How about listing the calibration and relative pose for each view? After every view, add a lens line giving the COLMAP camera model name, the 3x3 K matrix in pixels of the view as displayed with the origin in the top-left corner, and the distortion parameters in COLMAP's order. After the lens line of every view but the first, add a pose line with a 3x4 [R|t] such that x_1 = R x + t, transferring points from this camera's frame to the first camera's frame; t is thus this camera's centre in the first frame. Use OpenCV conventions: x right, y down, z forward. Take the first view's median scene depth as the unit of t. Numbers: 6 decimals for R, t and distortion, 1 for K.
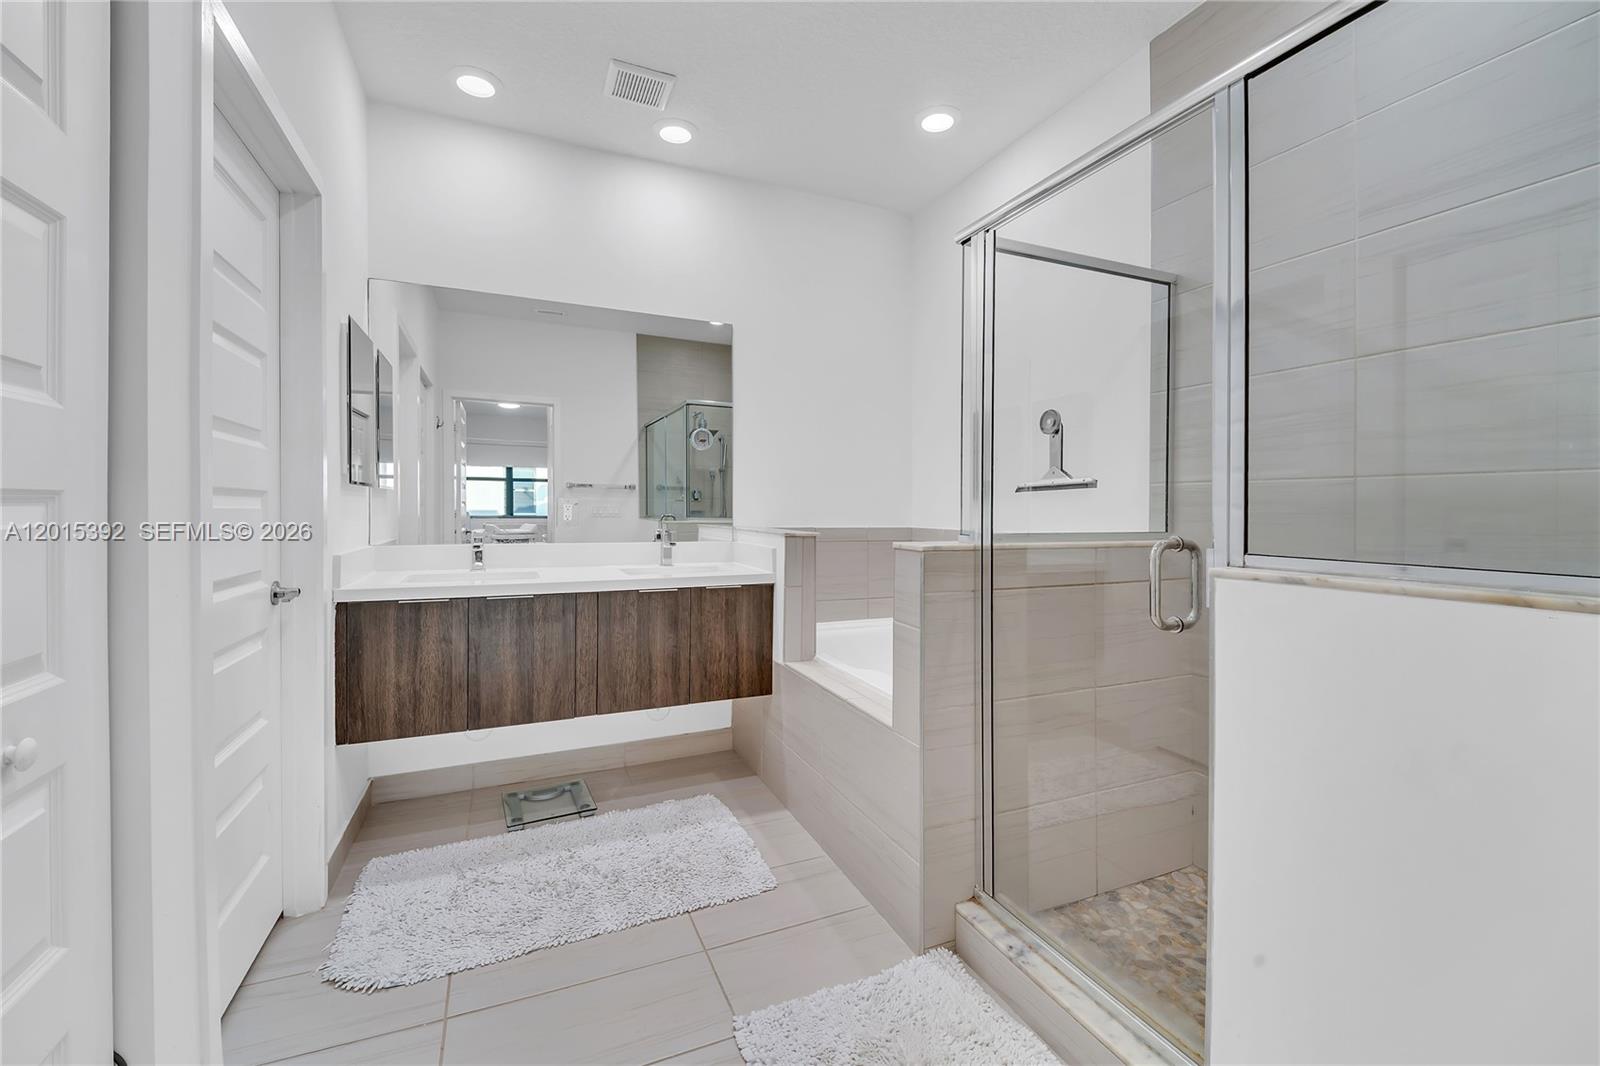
lens RADIAL K [[685.0, 0, 809.8], [0, 685.0, 516.2], [0, 0, 1]] dist [0.011821, -0.002328]
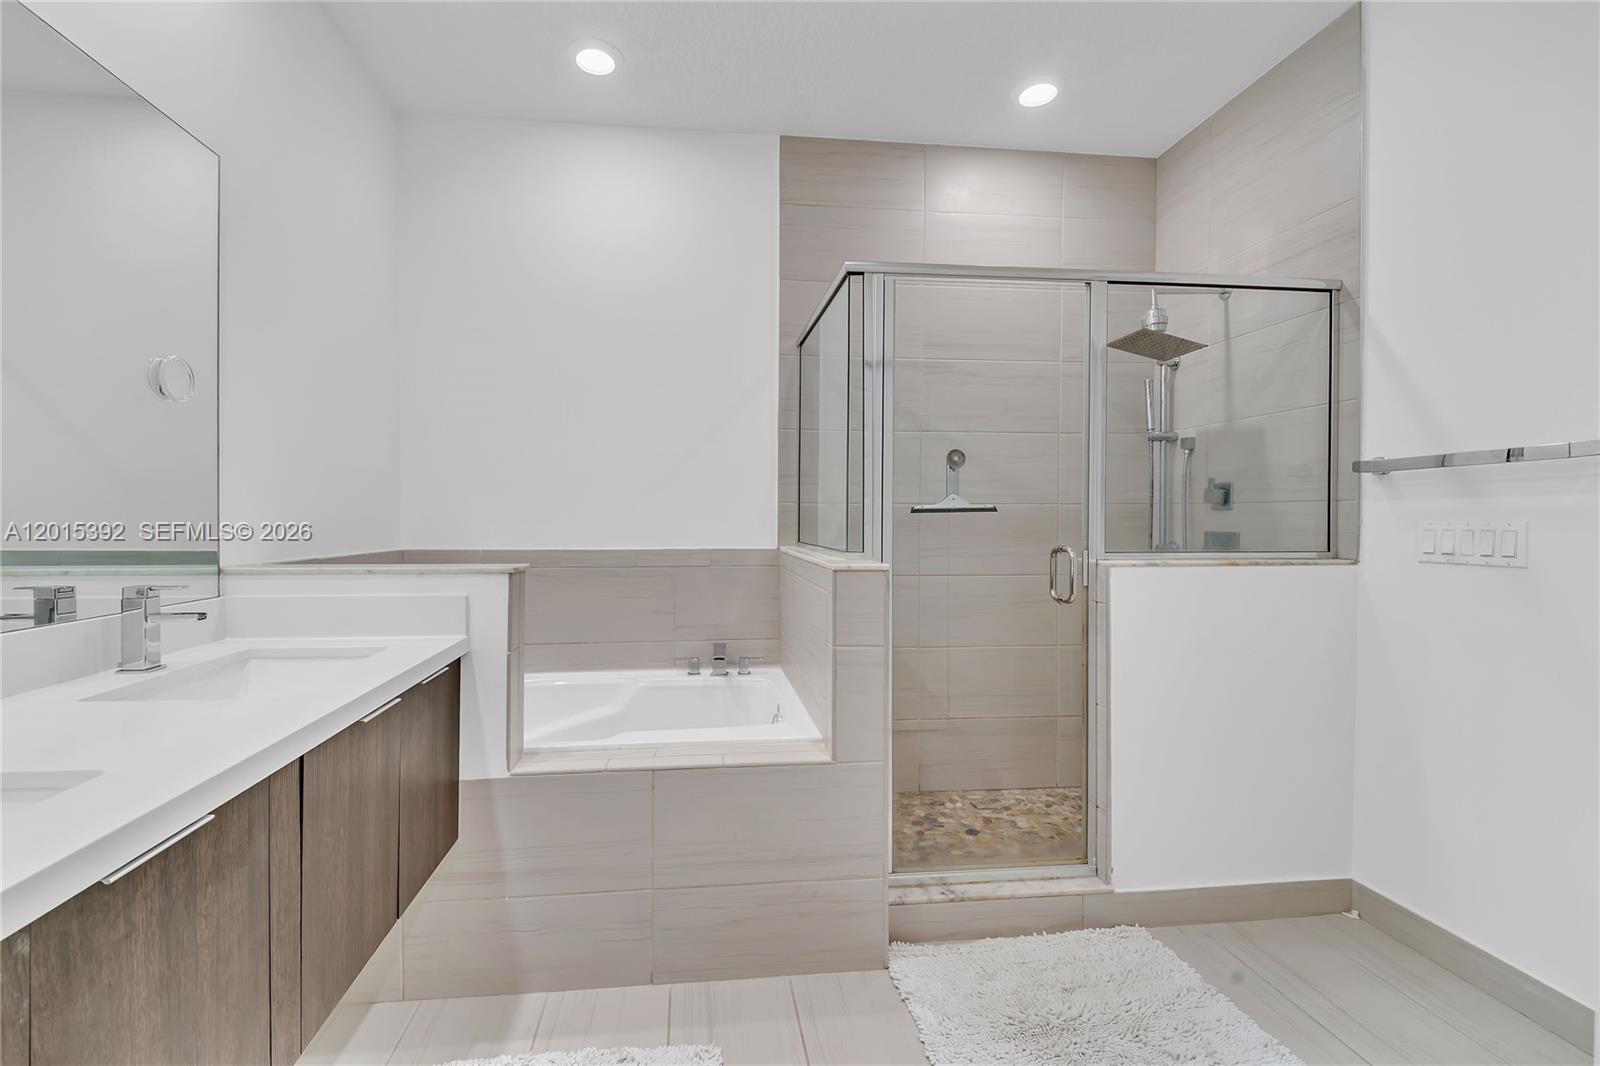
lens RADIAL K [[685.0, 0, 759.1], [0, 685.0, 519.9], [0, 0, 1]] dist [0.011821, -0.002328]
pose [[0.299351, -0.012866, 0.954056, -0.617138], [0.010999, 0.999889, 0.010033, -0.026807], [-0.954080, 0.007490, 0.299460, 0.618719]]
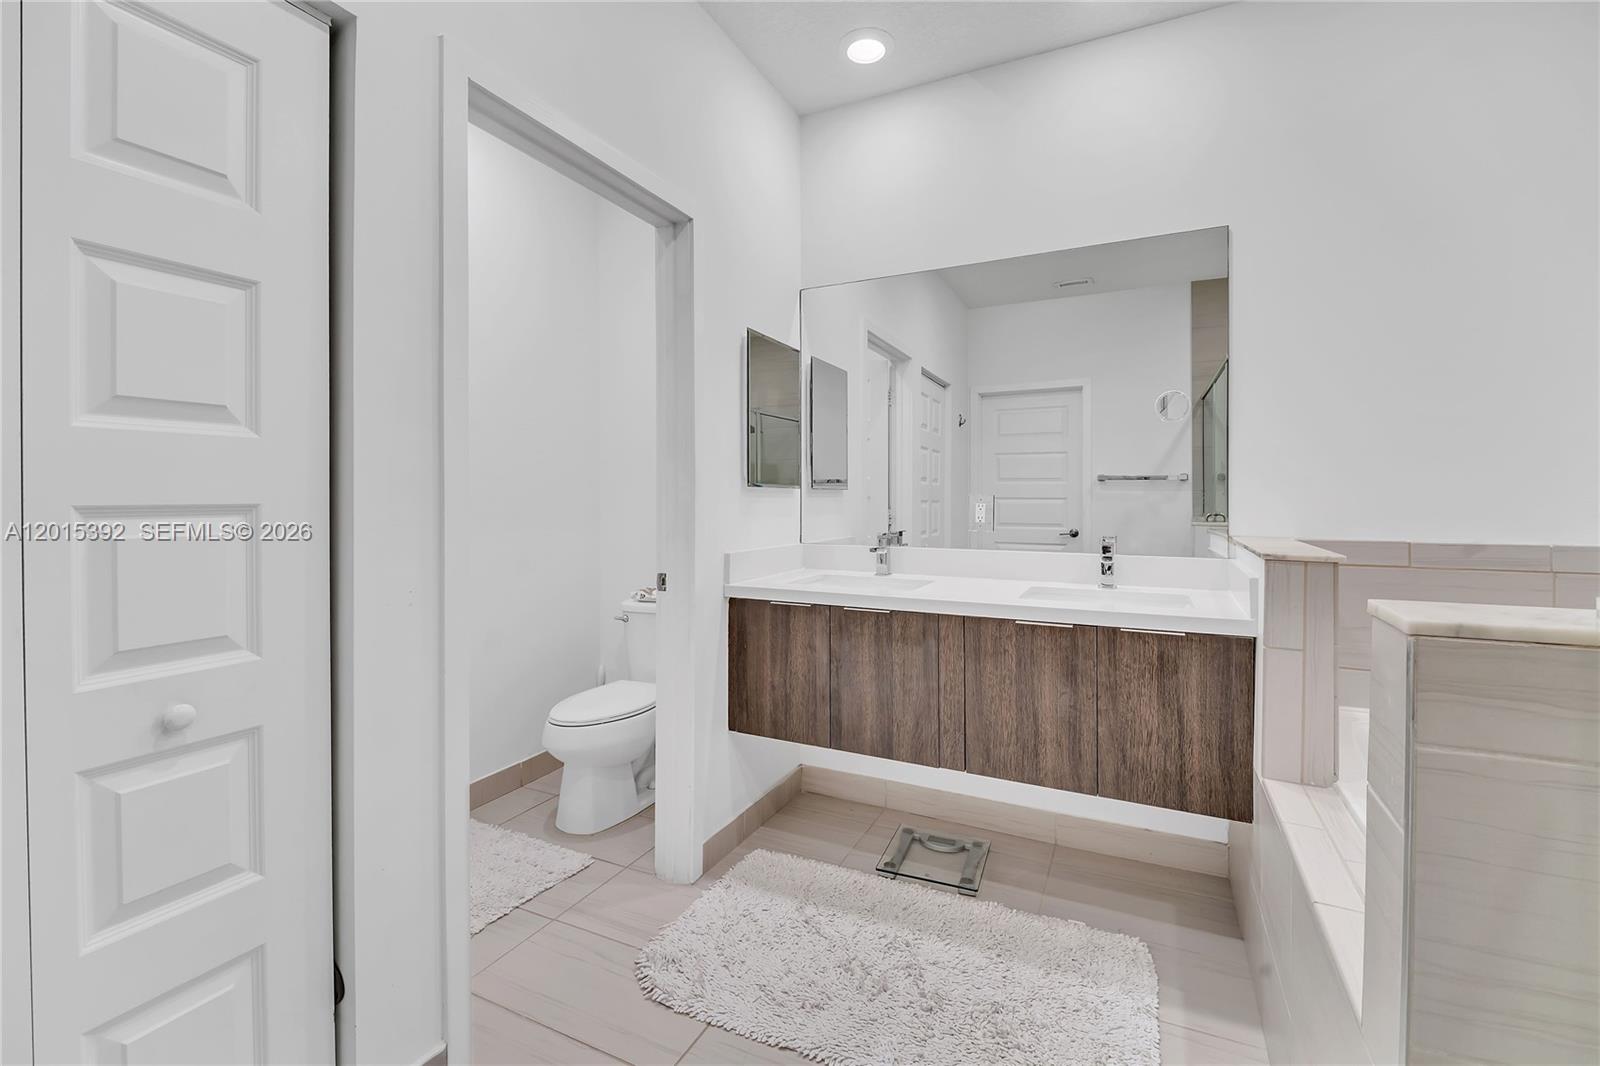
lens RADIAL K [[685.0, 0, 821.5], [0, 685.0, 503.0], [0, 0, 1]] dist [0.011821, -0.002328]
pose [[0.634605, 0.004620, -0.772823, 0.194155], [-0.009495, 0.999953, -0.001819, -0.015912], [0.772778, 0.008492, 0.634620, 0.377407]]
